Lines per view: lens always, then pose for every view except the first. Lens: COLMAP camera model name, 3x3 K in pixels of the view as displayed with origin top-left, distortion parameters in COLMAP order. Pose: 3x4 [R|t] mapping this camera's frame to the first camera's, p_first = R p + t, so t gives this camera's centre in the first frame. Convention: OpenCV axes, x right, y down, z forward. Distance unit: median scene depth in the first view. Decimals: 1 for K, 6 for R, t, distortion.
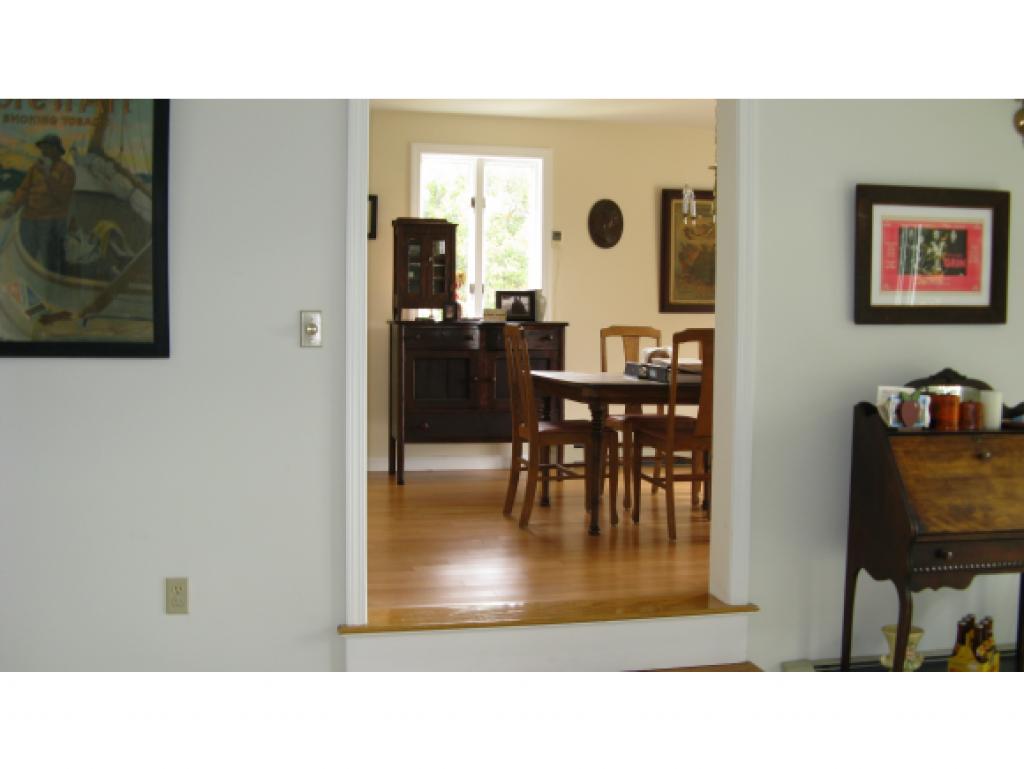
lens RADIAL K [[1046.9, 0, 512.0], [0, 1046.9, 384.5], [0, 0, 1]] dist [-0.187816, 0.193575]
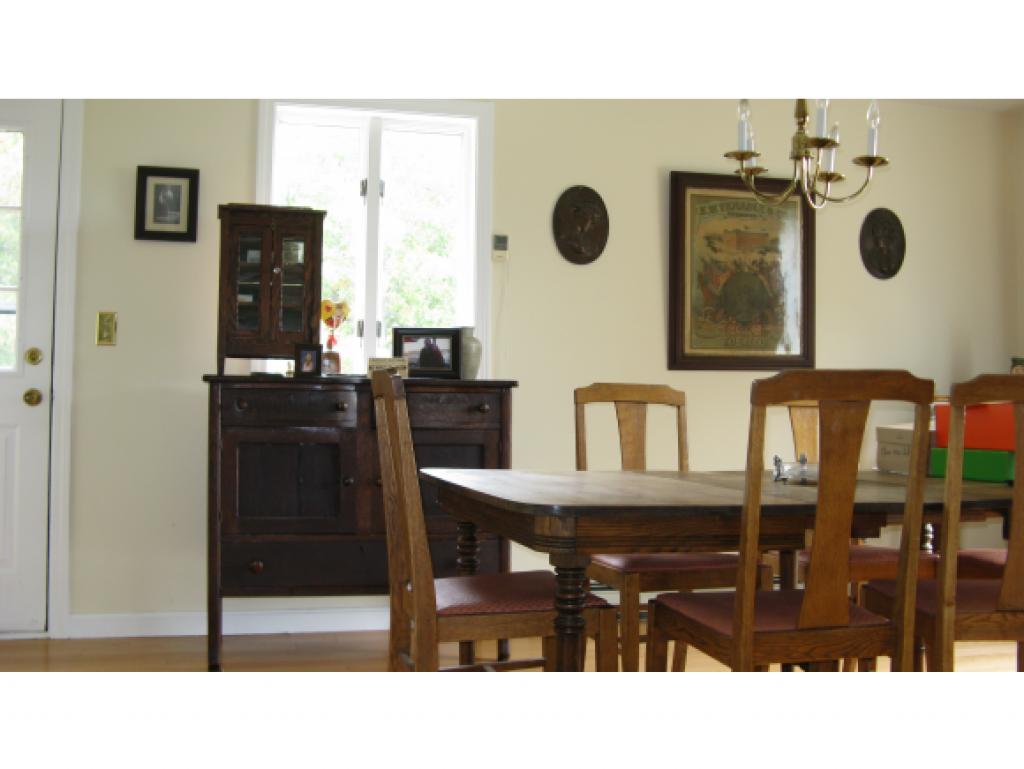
lens RADIAL K [[1046.9, 0, 512.0], [0, 1046.9, 384.5], [0, 0, 1]] dist [-0.187816, 0.193575]
pose [[0.999556, 0.000418, 0.029778, 0.033462], [0.002019, 0.996651, -0.081750, -0.010622], [-0.029712, 0.081774, 0.996208, 0.423677]]
